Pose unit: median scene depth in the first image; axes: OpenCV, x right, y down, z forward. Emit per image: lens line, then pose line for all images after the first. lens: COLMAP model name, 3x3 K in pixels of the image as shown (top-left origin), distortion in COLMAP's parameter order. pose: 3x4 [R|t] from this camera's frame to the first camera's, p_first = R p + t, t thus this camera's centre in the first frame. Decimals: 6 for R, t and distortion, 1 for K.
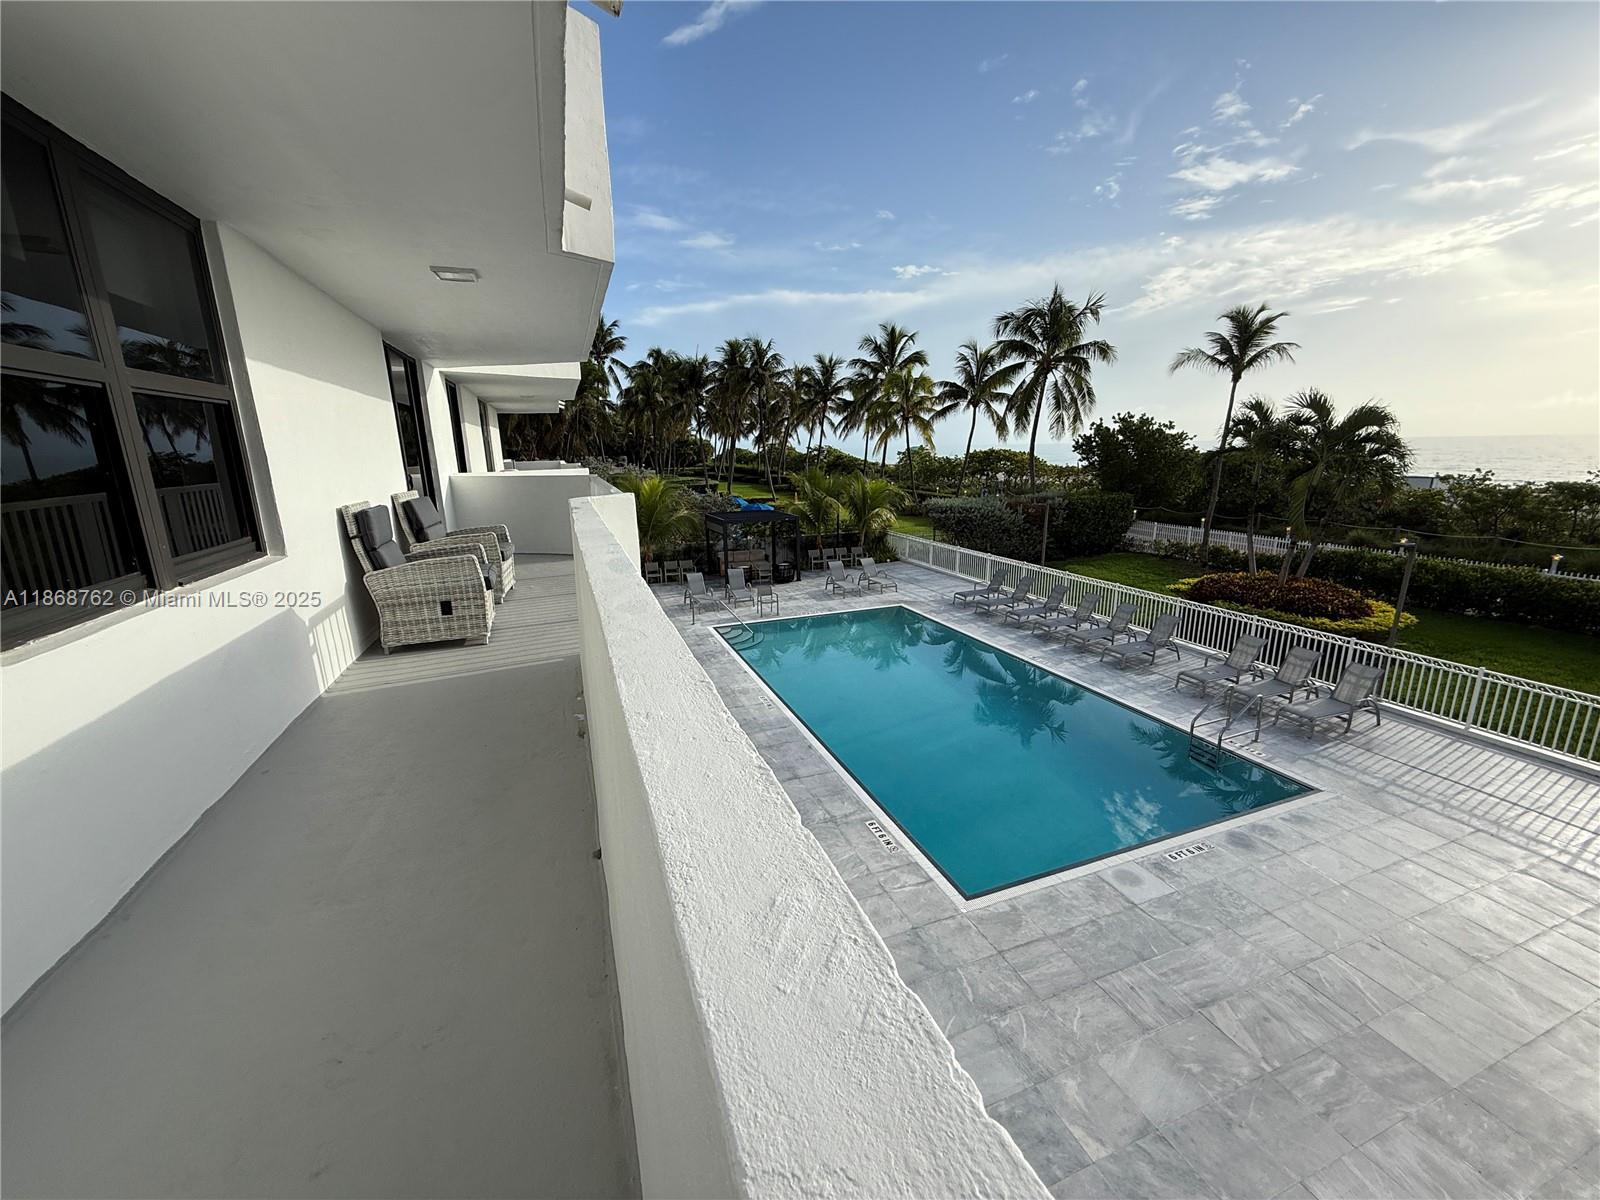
lens RADIAL K [[637.7, 0, 798.6], [0, 637.7, 599.4], [0, 0, 1]] dist [-0.000331, 0.000273]
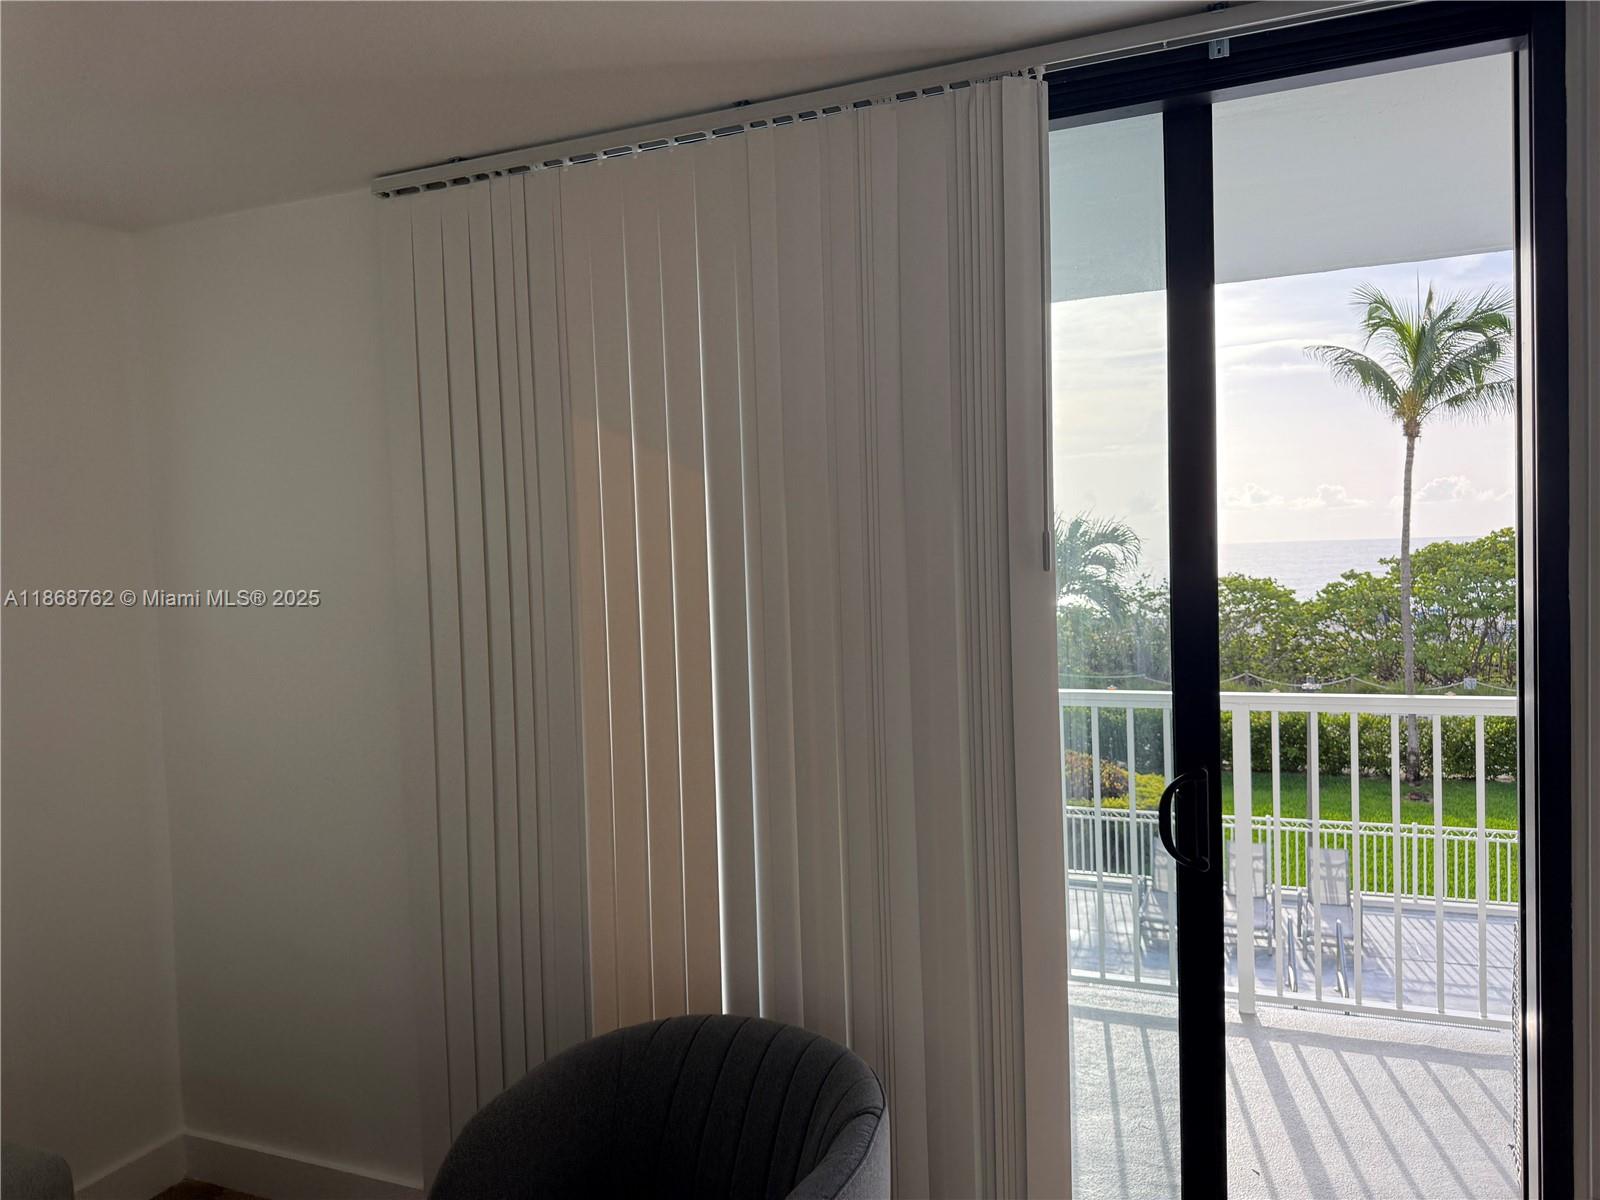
lens RADIAL K [[1142.0, 0, 805.7], [0, 1142.0, 602.7], [0, 0, 1]] dist [0.014268, -0.021827]
pose [[0.666386, -0.033772, 0.744842, -0.233988], [0.189699, 0.973780, -0.125565, -0.057338], [-0.721072, 0.224971, 0.655320, 0.221181]]
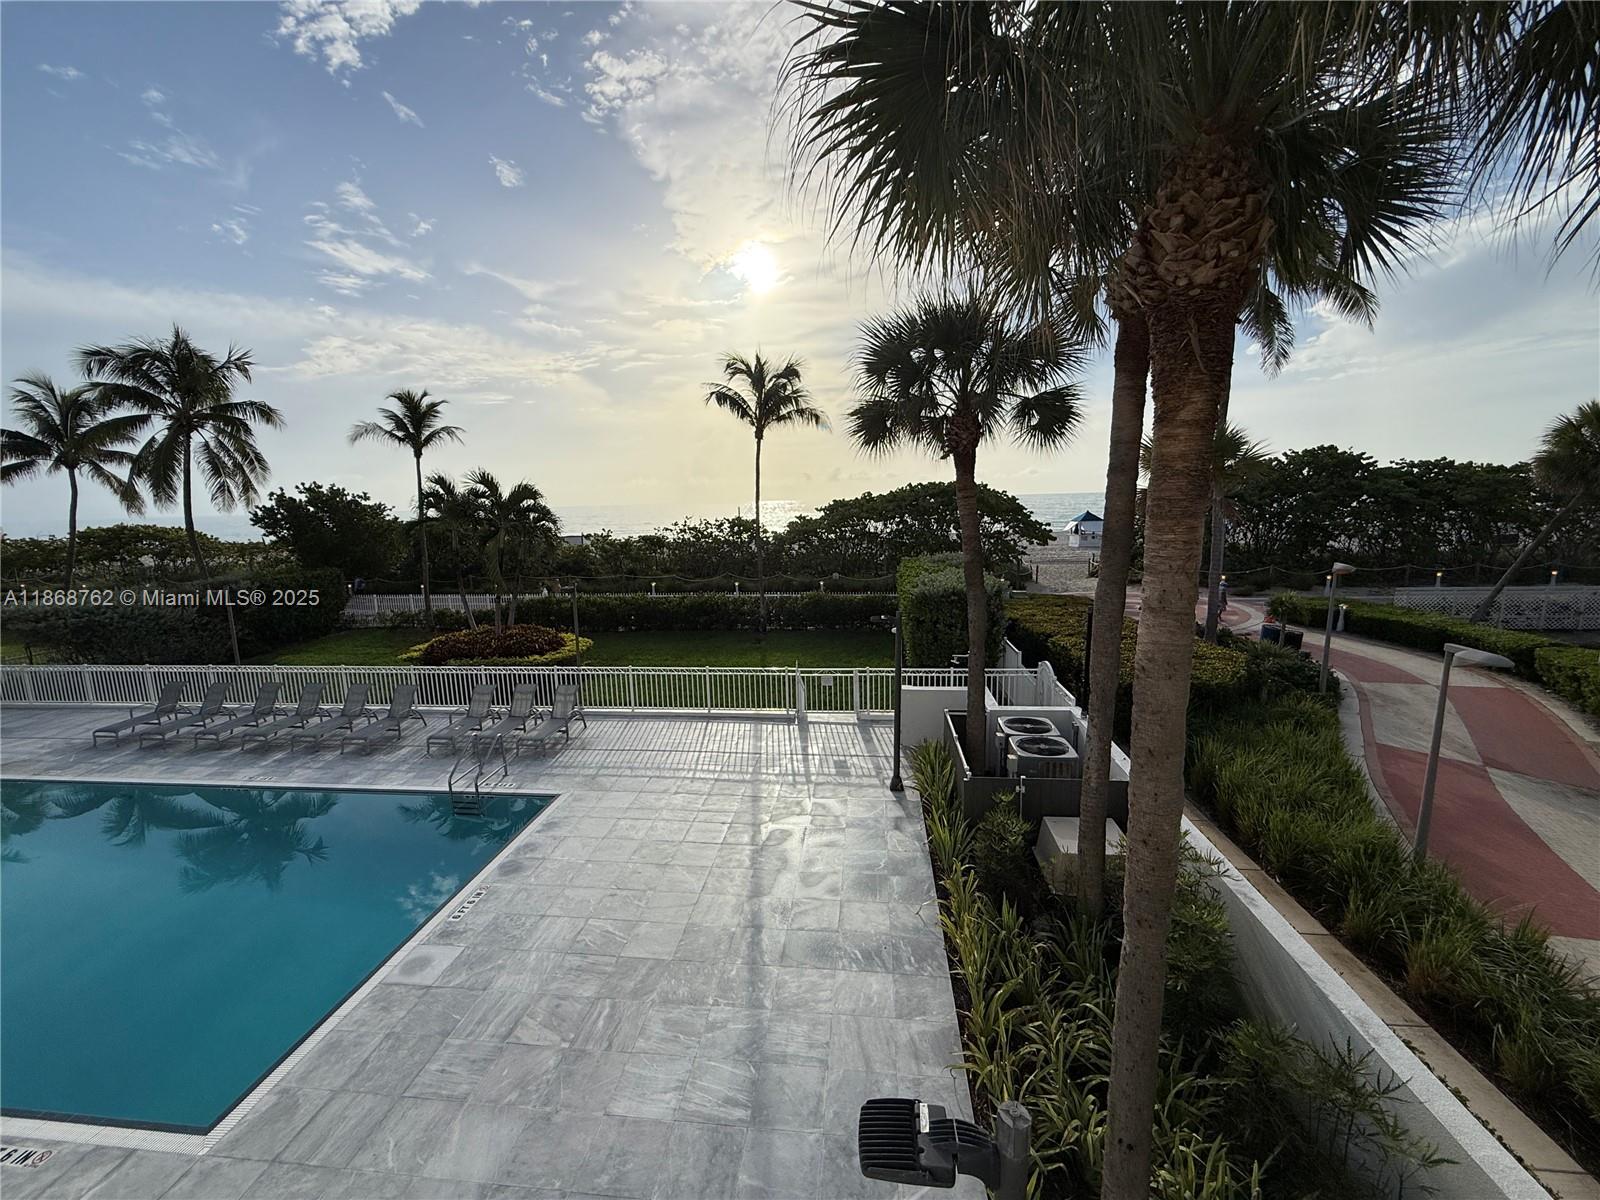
lens RADIAL K [[637.7, 0, 797.8], [0, 637.7, 602.7], [0, 0, 1]] dist [-0.000331, 0.000273]
pose [[0.457442, -0.137081, 0.878610, 0.004319], [0.224710, 0.973799, 0.034939, 0.001456], [-0.860379, 0.181450, 0.476261, -0.011751]]
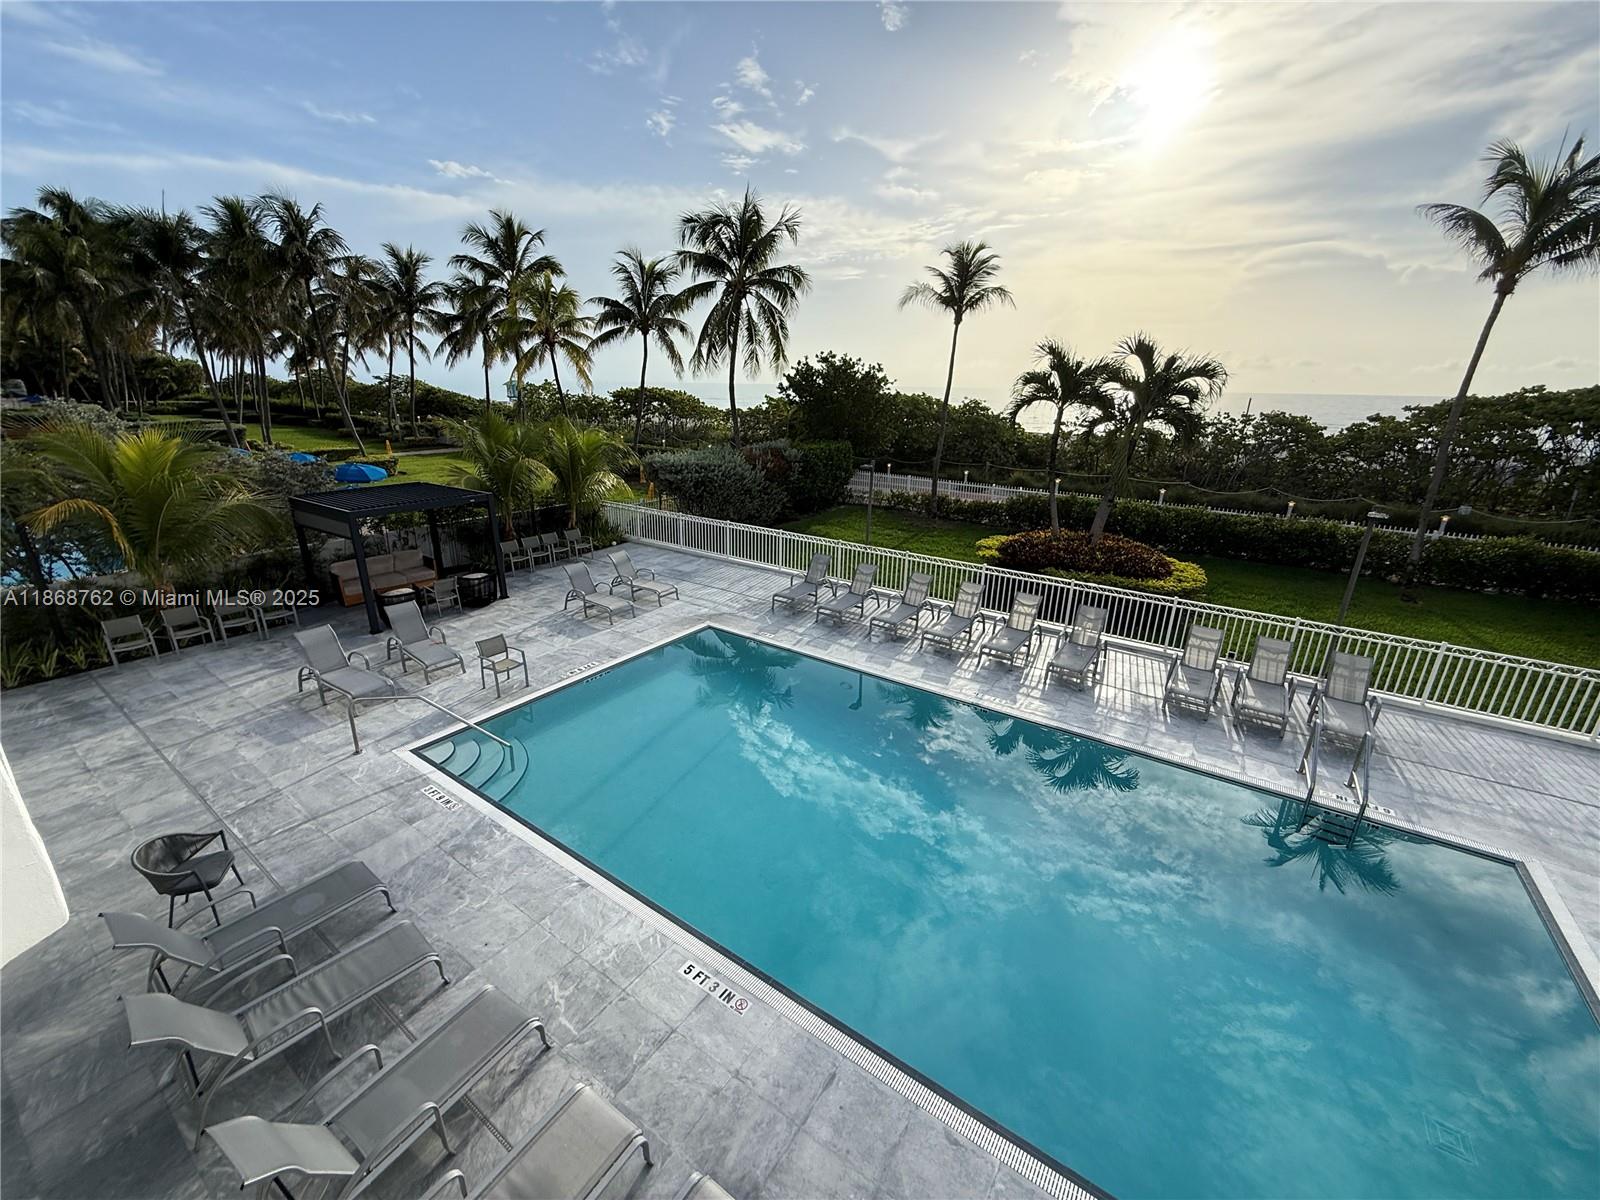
lens RADIAL K [[637.7, 0, 798.9], [0, 637.7, 600.9], [0, 0, 1]] dist [-0.000331, 0.000273]
pose [[0.823806, -0.153813, 0.545605, -0.099816], [0.102074, 0.987002, 0.124127, -0.072220], [-0.557606, -0.046564, 0.828799, 0.314051]]
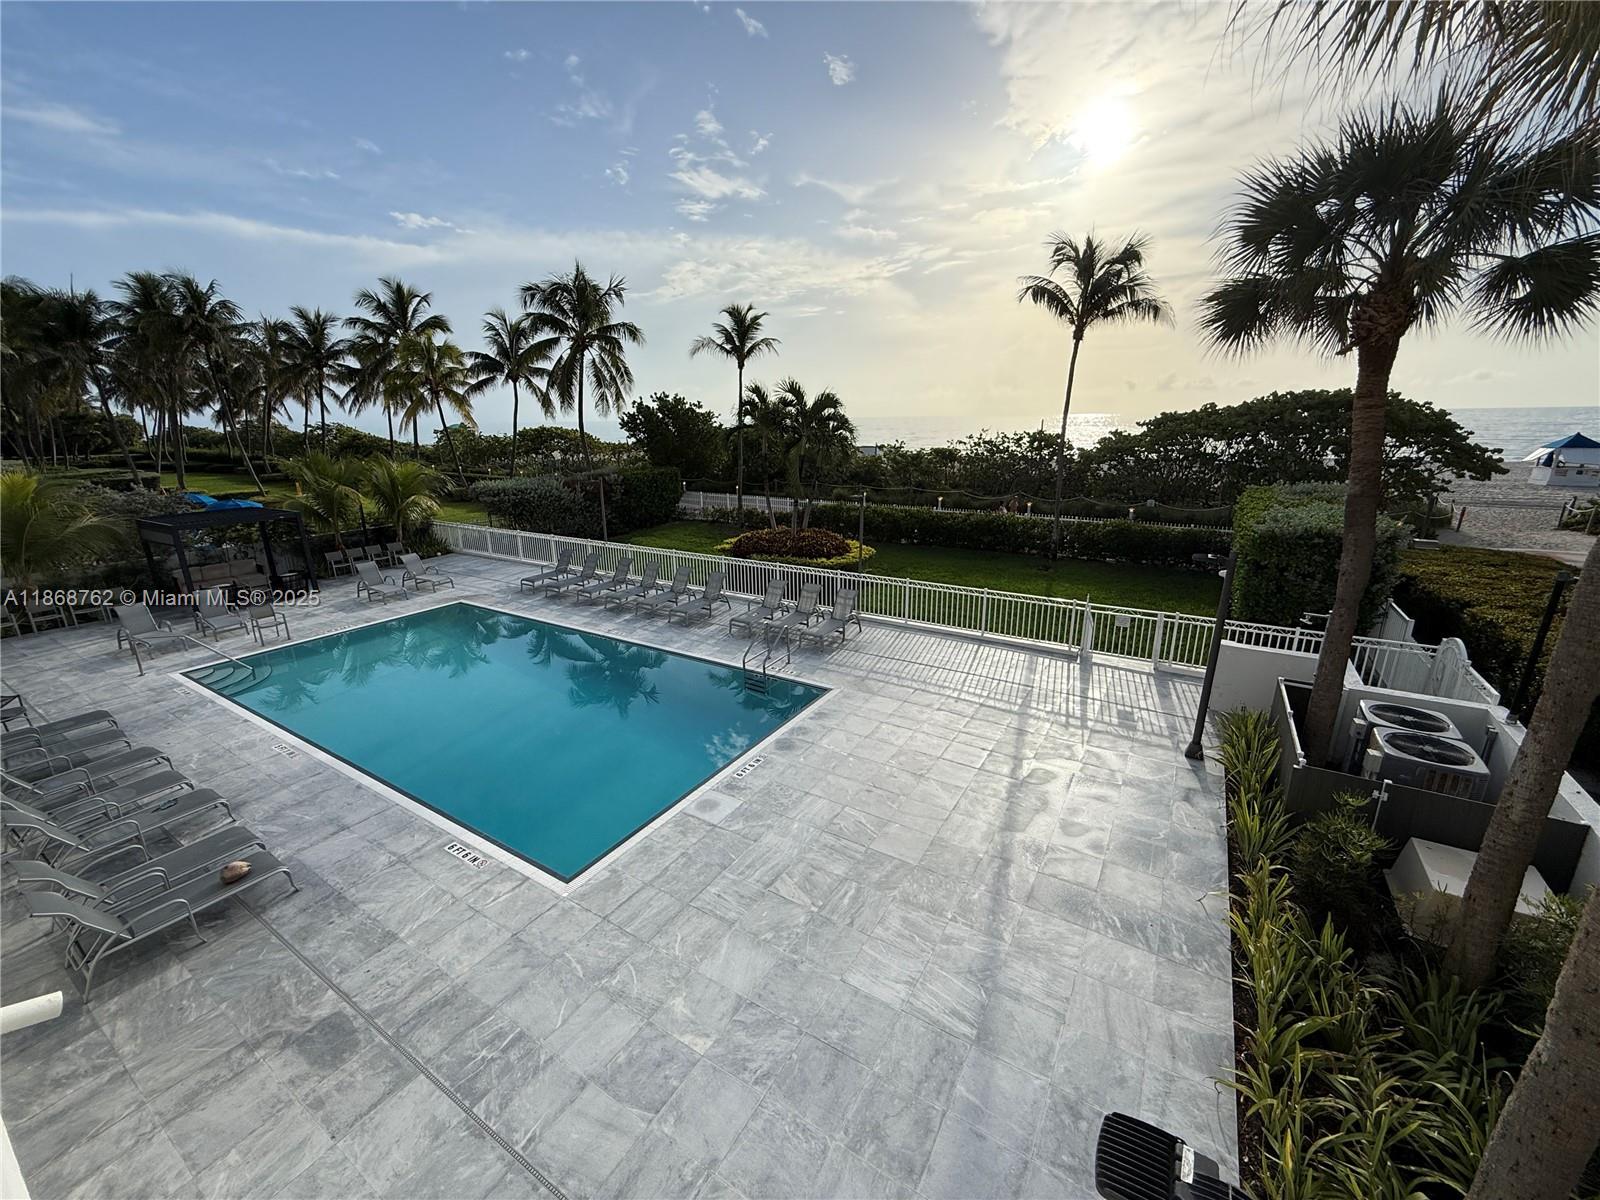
lens RADIAL K [[637.7, 0, 798.2], [0, 637.7, 600.1], [0, 0, 1]] dist [-0.000331, 0.000273]
pose [[0.795476, -0.161251, 0.584137, 0.011417], [0.141437, 0.986727, 0.079778, 0.002121], [-0.589249, 0.019157, 0.807725, -0.006595]]
